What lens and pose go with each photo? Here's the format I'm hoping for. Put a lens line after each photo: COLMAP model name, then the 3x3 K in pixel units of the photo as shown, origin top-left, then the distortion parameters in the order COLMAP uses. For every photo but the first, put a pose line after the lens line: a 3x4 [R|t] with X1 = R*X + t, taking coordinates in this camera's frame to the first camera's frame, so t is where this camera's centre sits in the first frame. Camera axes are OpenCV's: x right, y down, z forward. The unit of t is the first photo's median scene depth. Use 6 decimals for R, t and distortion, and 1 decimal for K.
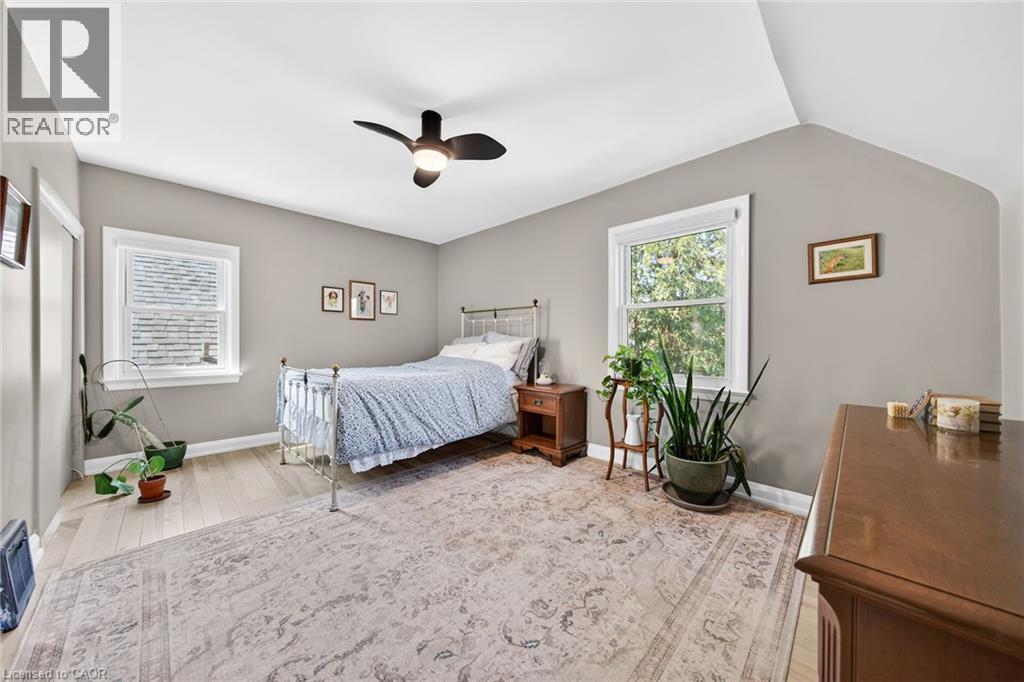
lens RADIAL K [[354.3, 0, 510.7], [0, 354.3, 340.5], [0, 0, 1]] dist [-0.002459, 0.000215]
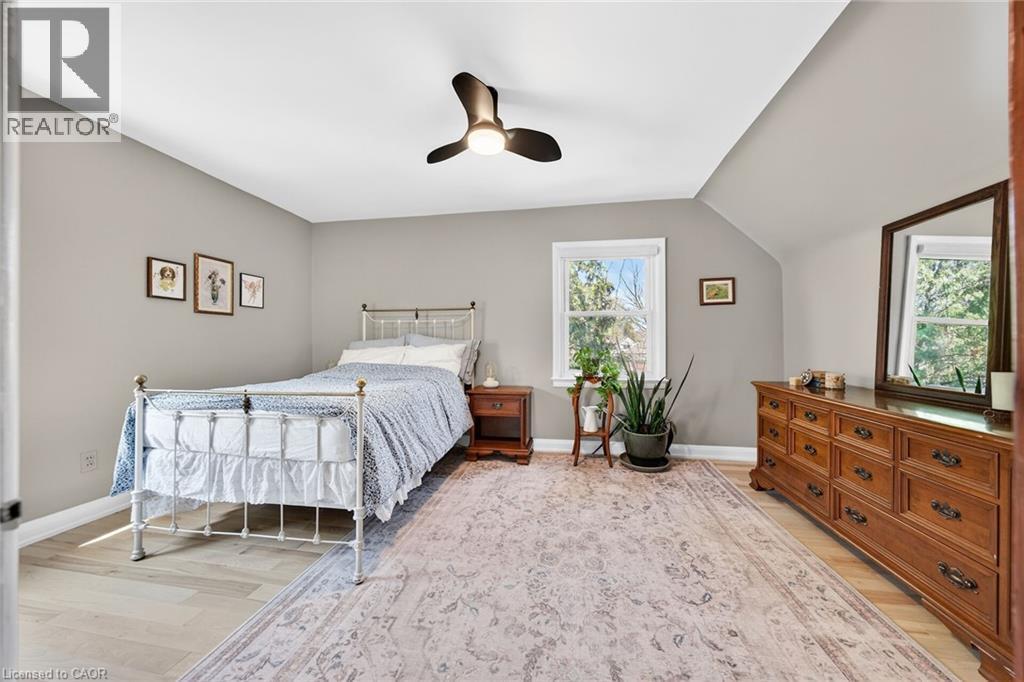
lens RADIAL K [[354.3, 0, 513.8], [0, 354.3, 341.8], [0, 0, 1]] dist [-0.002459, 0.000215]
pose [[0.810607, -0.001821, 0.585587, -0.630114], [0.004353, 0.999986, -0.002916, -0.002490], [-0.585574, 0.004913, 0.810604, 0.221223]]
